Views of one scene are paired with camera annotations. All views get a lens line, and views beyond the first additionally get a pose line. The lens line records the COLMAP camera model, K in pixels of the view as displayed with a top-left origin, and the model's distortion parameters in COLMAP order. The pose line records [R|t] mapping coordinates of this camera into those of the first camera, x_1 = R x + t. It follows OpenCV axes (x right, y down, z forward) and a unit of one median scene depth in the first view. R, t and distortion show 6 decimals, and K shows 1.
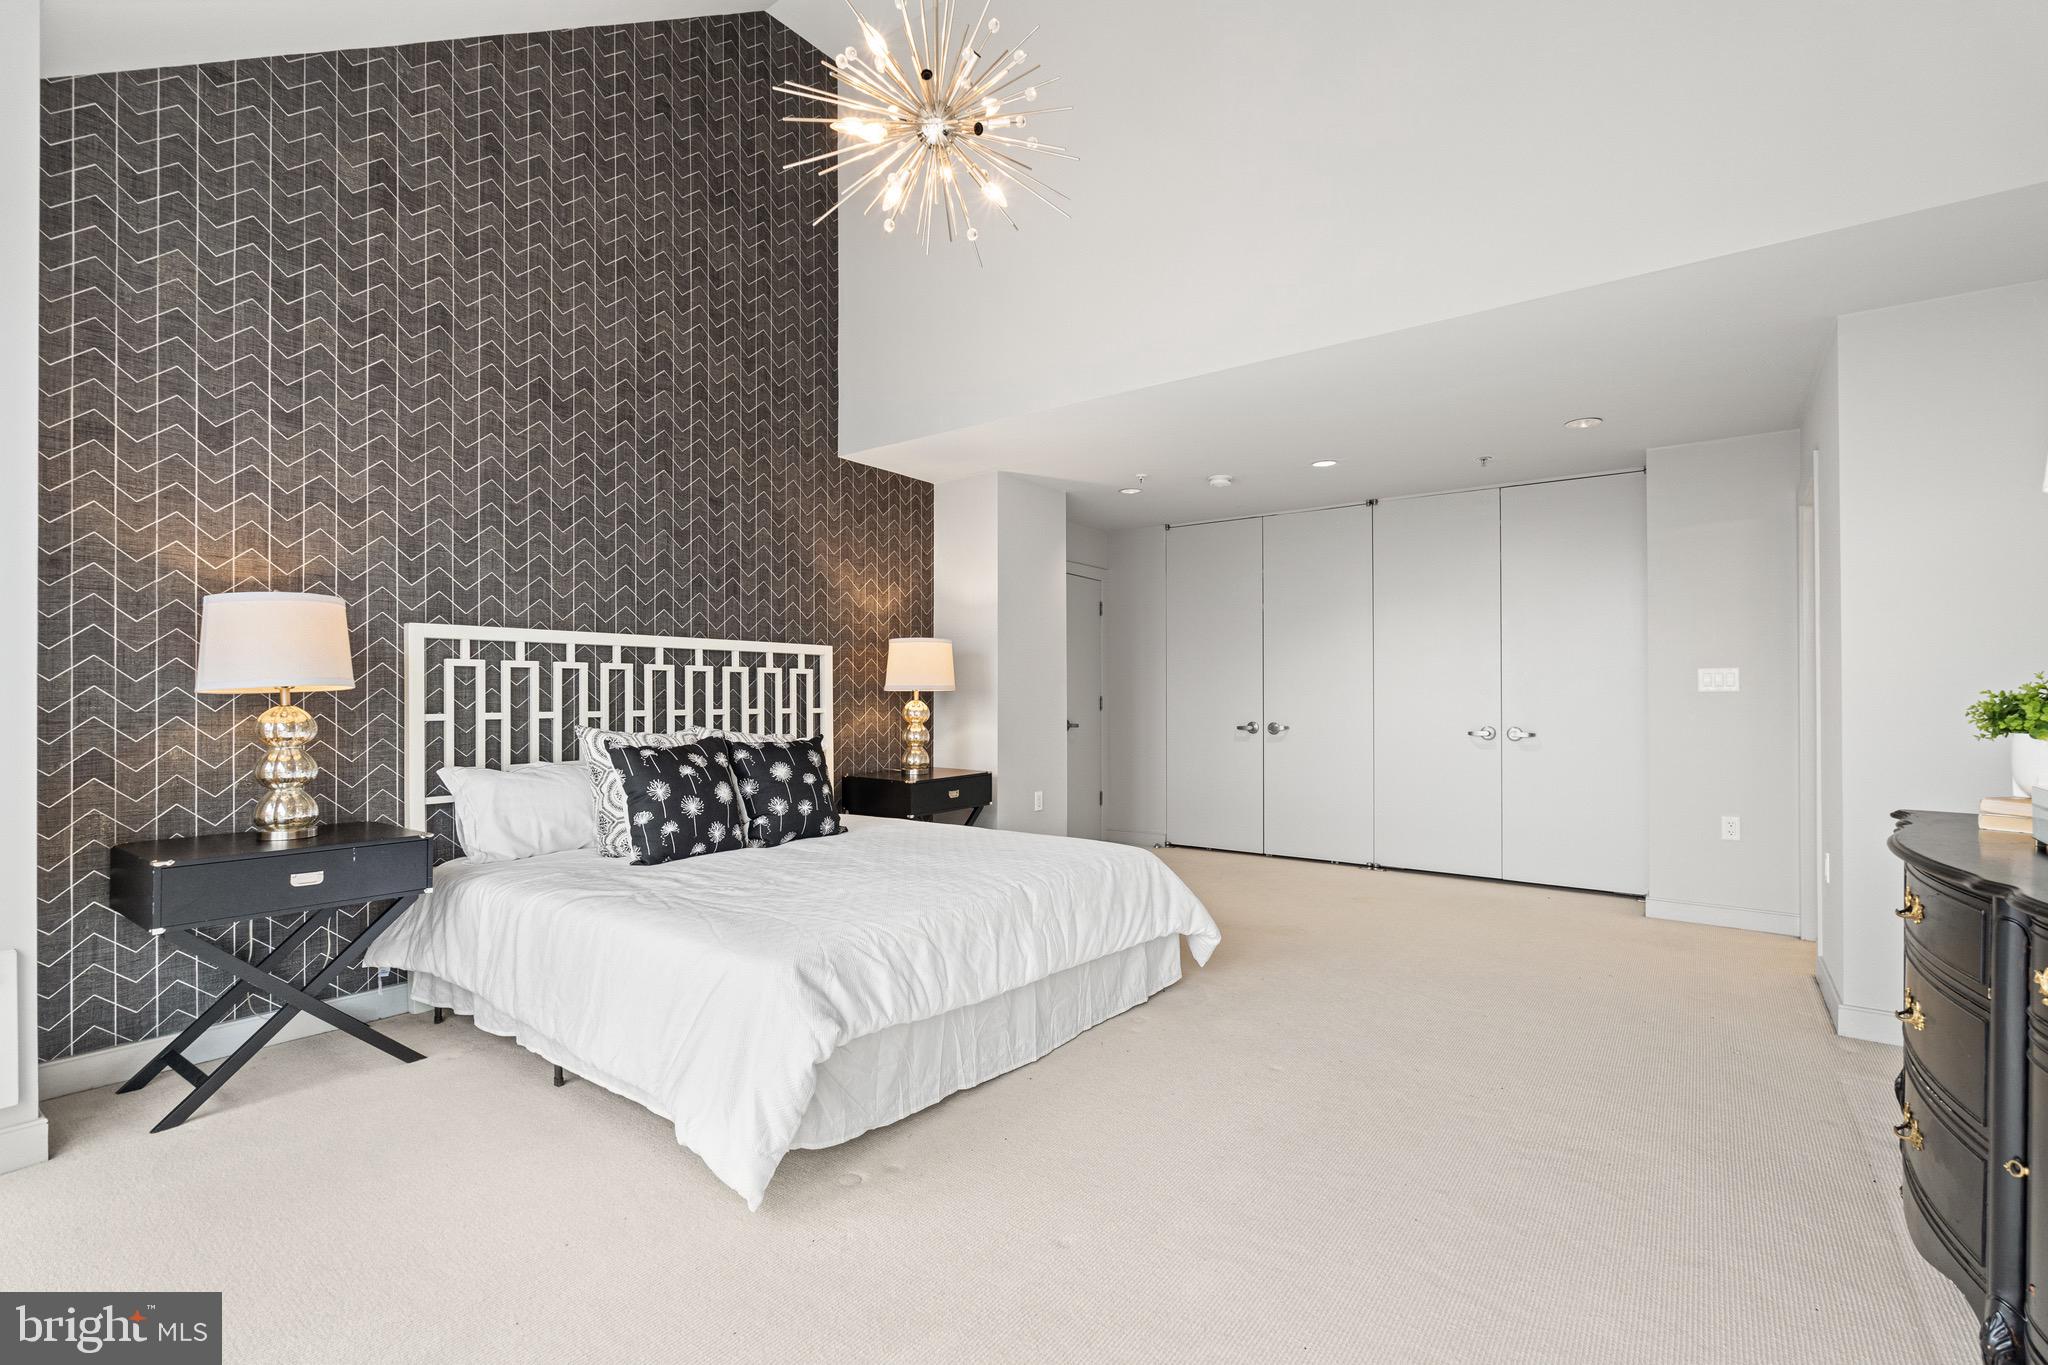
lens RADIAL K [[905.2, 0, 1018.3], [0, 905.2, 669.5], [0, 0, 1]] dist [-0.001880, -0.002032]
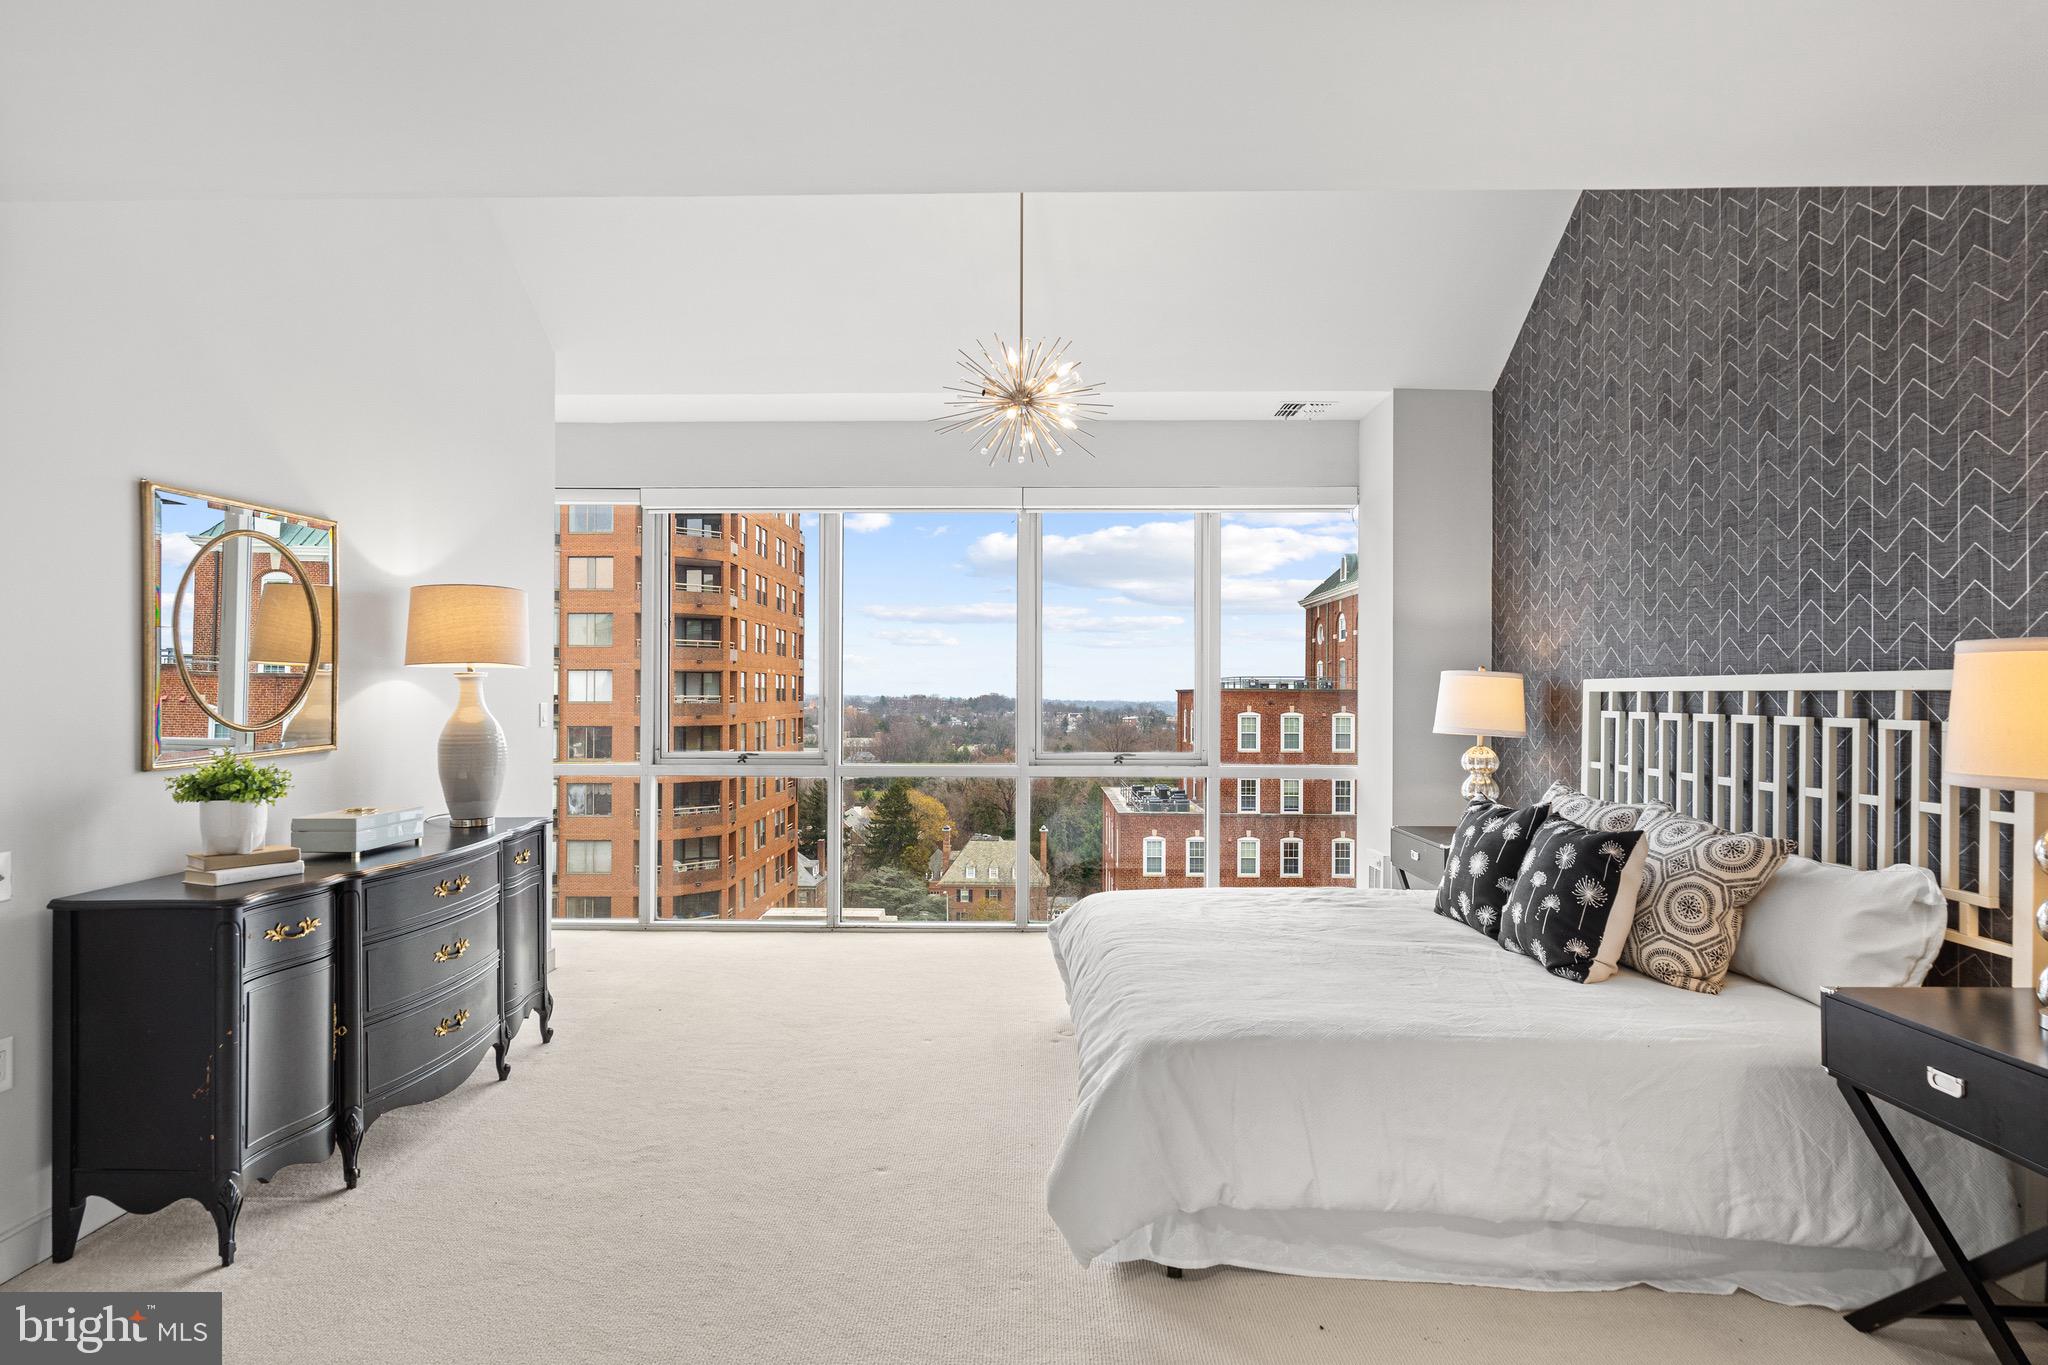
lens RADIAL K [[1117.6, 0, 1019.8], [0, 1117.6, 699.5], [0, 0, 1]] dist [-0.001869, -0.000886]
pose [[-0.804631, -0.035427, -0.592718, 0.516287], [-0.030894, 0.999364, -0.017793, 0.013395], [0.592972, 0.003995, -0.805214, 1.251275]]
